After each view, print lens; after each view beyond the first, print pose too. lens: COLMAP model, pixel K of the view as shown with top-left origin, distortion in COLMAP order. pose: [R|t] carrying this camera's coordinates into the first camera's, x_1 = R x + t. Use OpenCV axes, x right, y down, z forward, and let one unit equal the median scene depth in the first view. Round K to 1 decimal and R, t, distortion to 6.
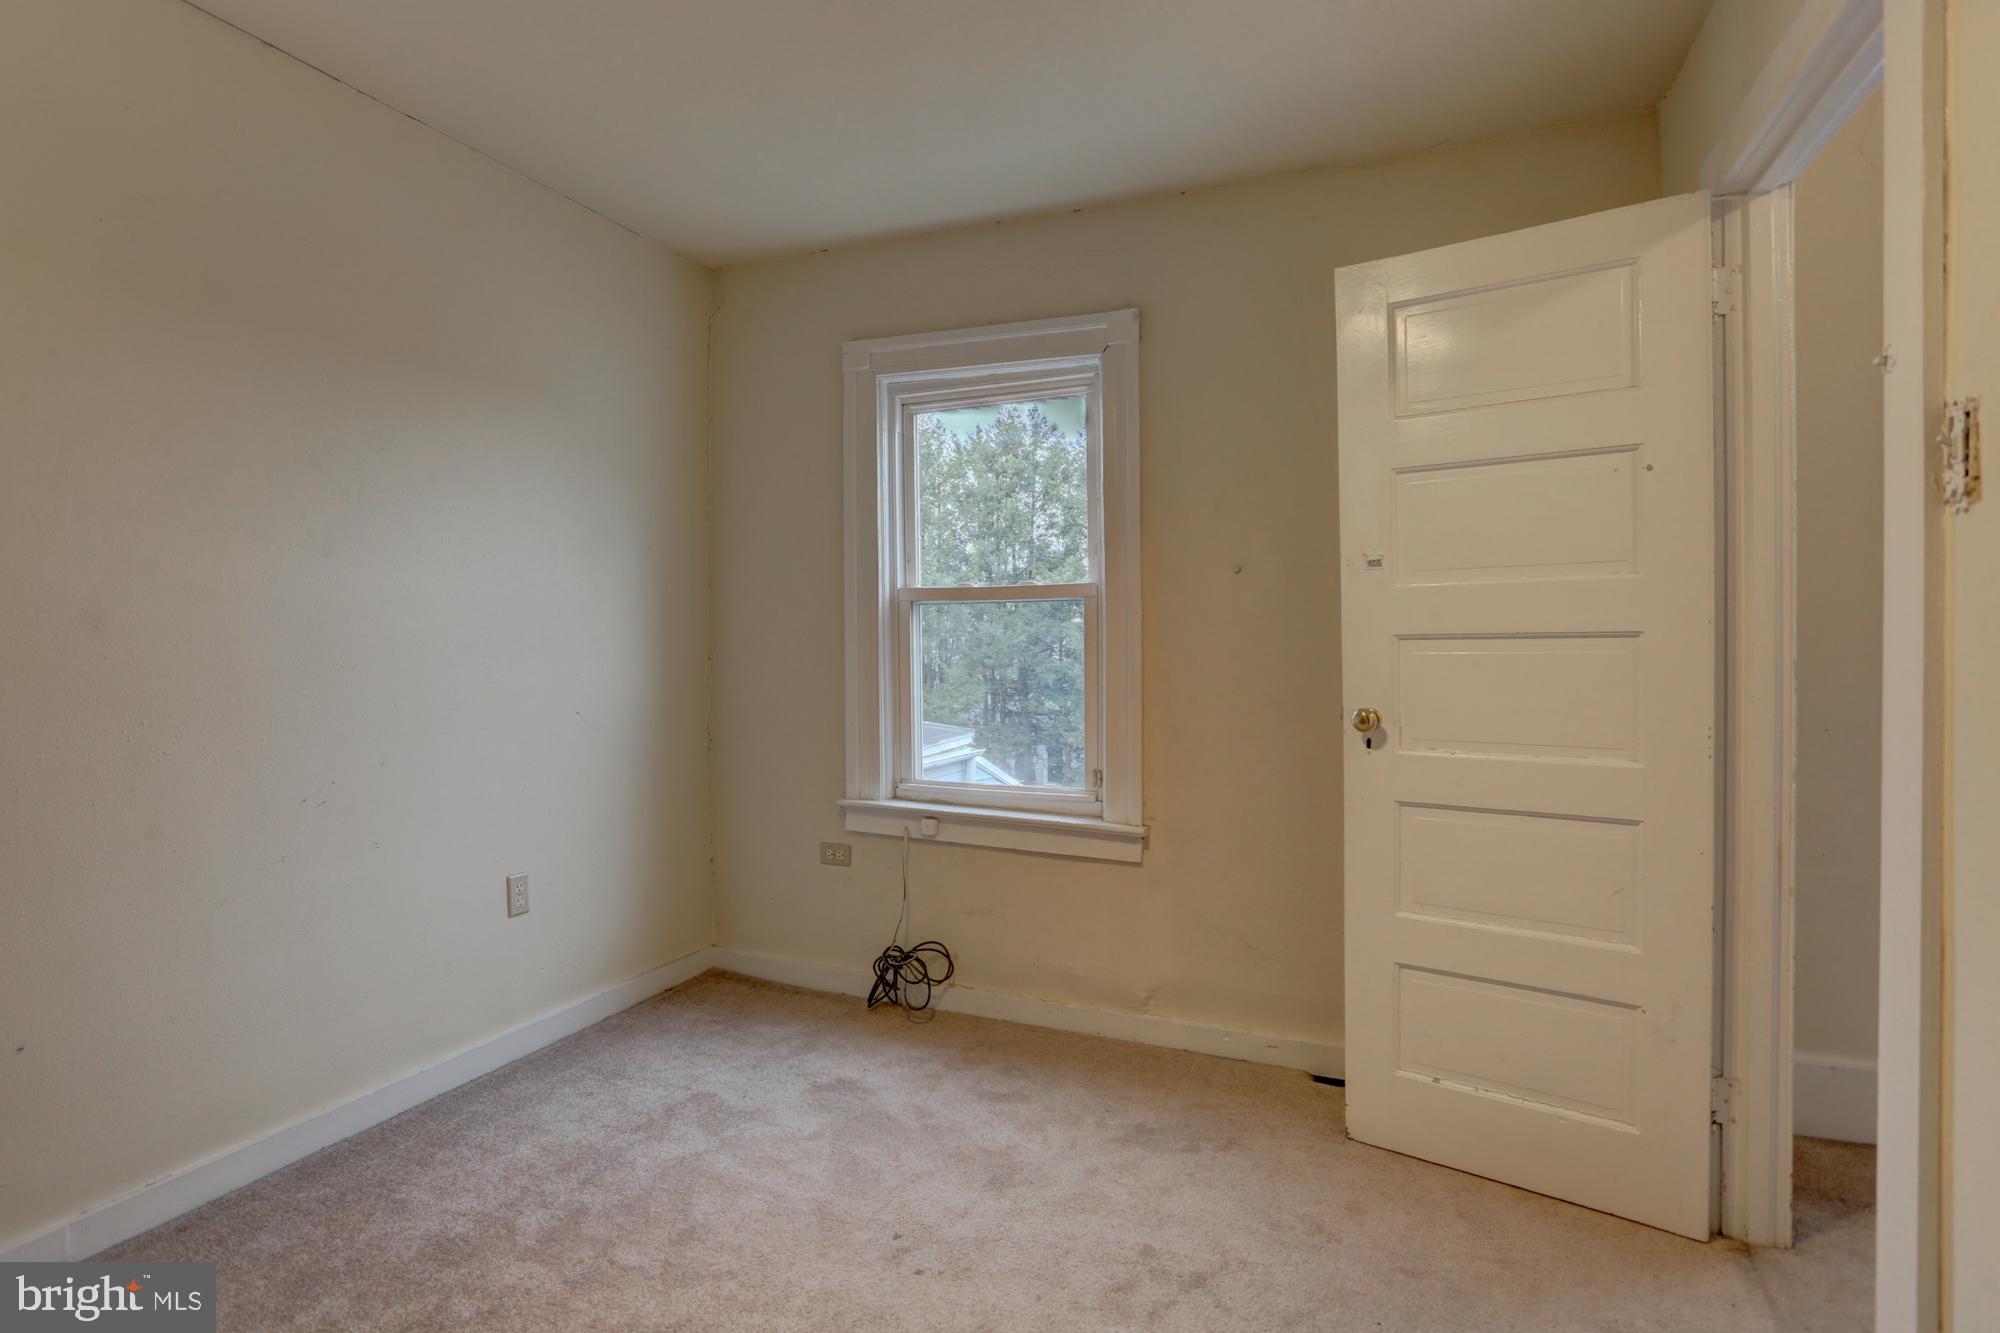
lens RADIAL K [[955.7, 0, 980.3], [0, 955.7, 657.6], [0, 0, 1]] dist [-0.054953, 0.018277]
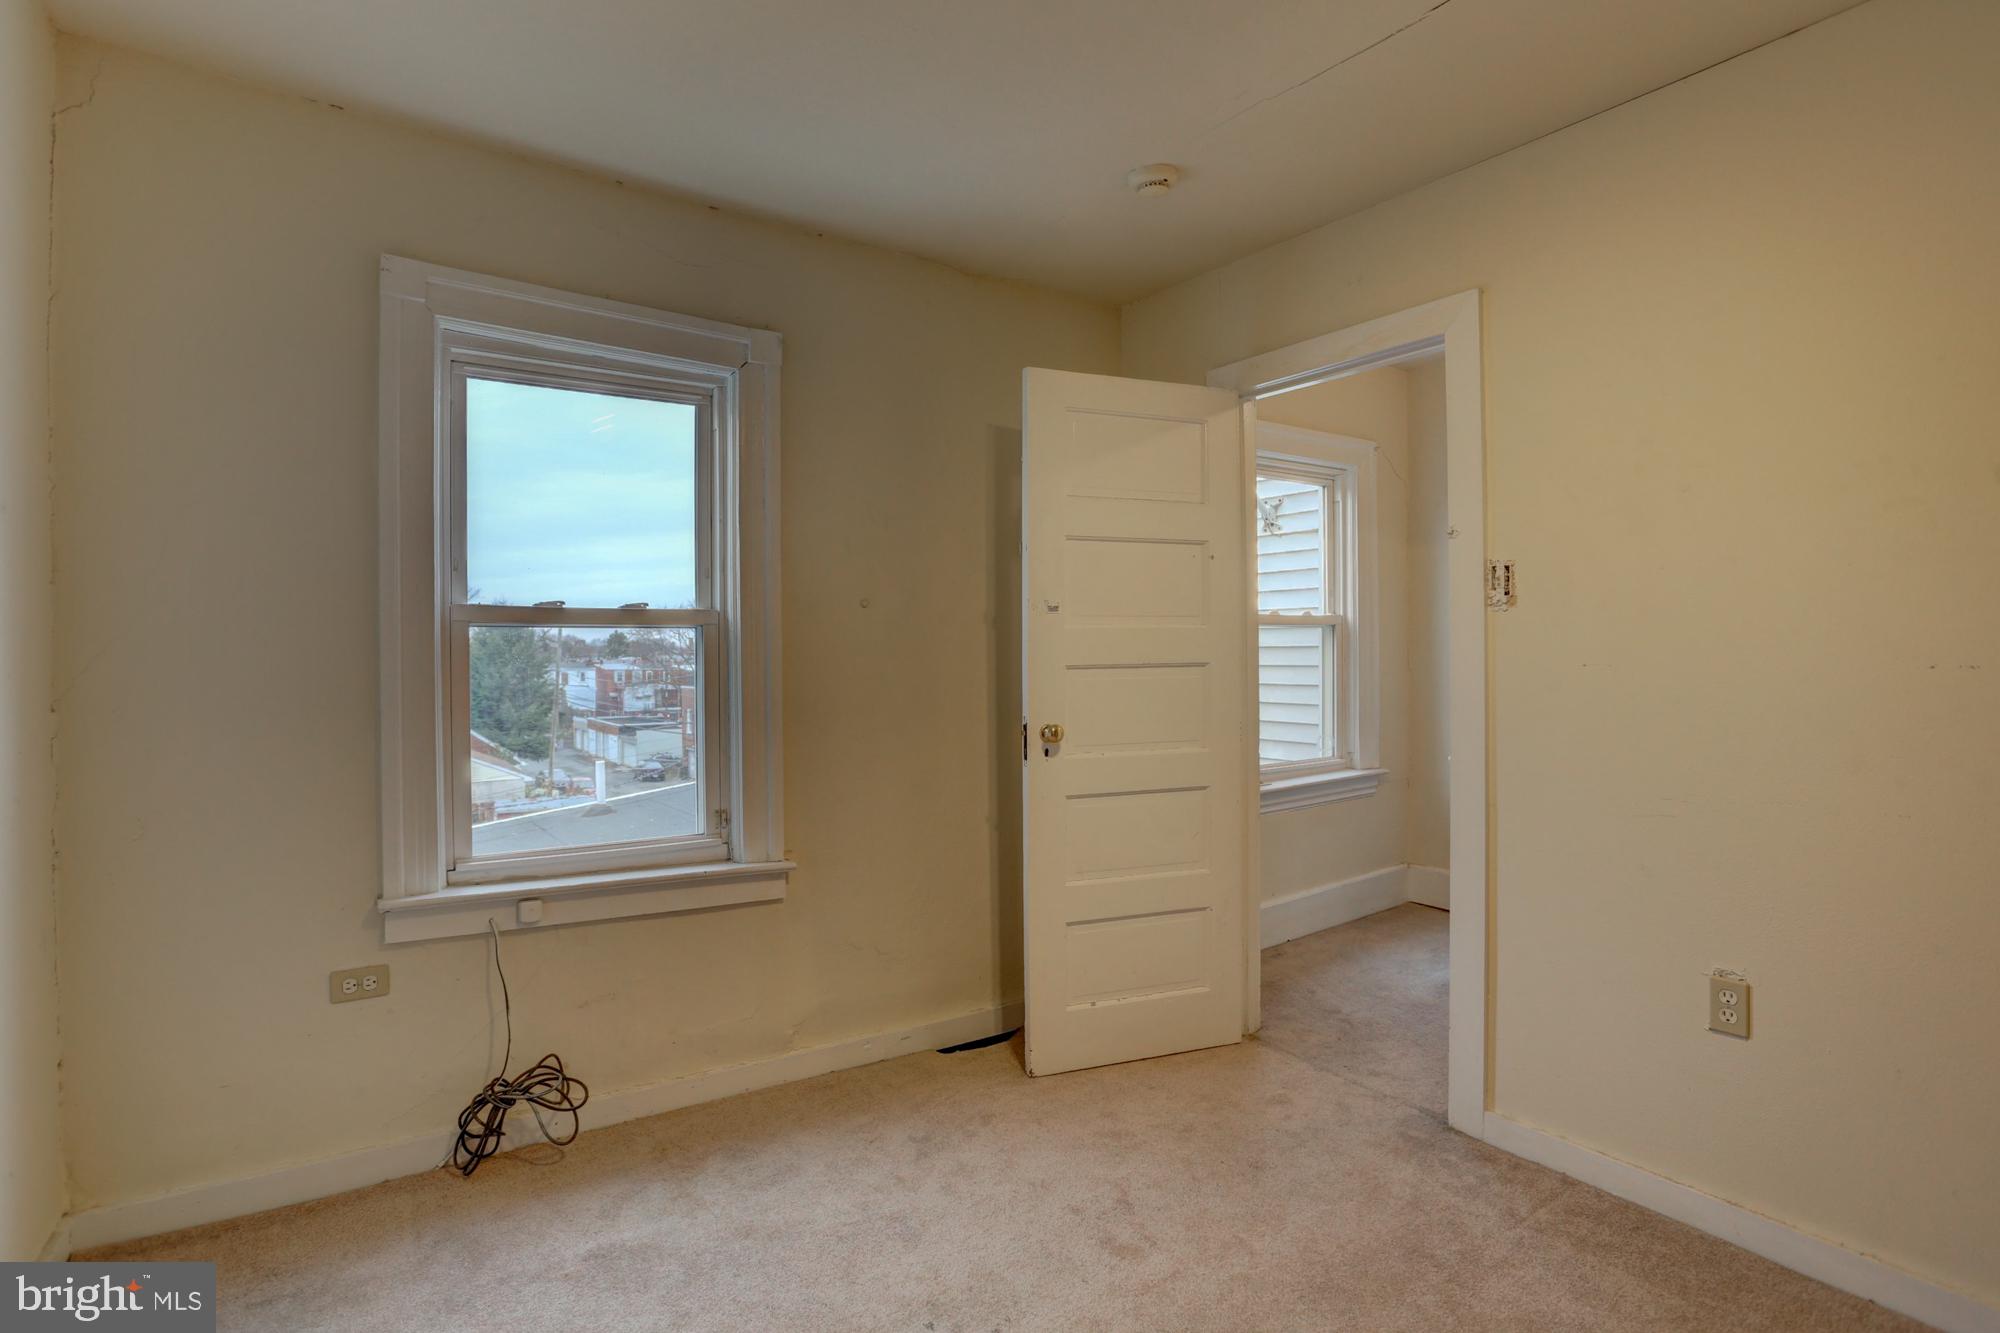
lens RADIAL K [[955.7, 0, 990.3], [0, 955.7, 655.1], [0, 0, 1]] dist [-0.054953, 0.018277]
pose [[0.558512, 0.001784, 0.829495, -0.538419], [0.018389, 0.999725, -0.014531, -0.016235], [-0.829293, 0.023369, 0.558326, 0.281064]]
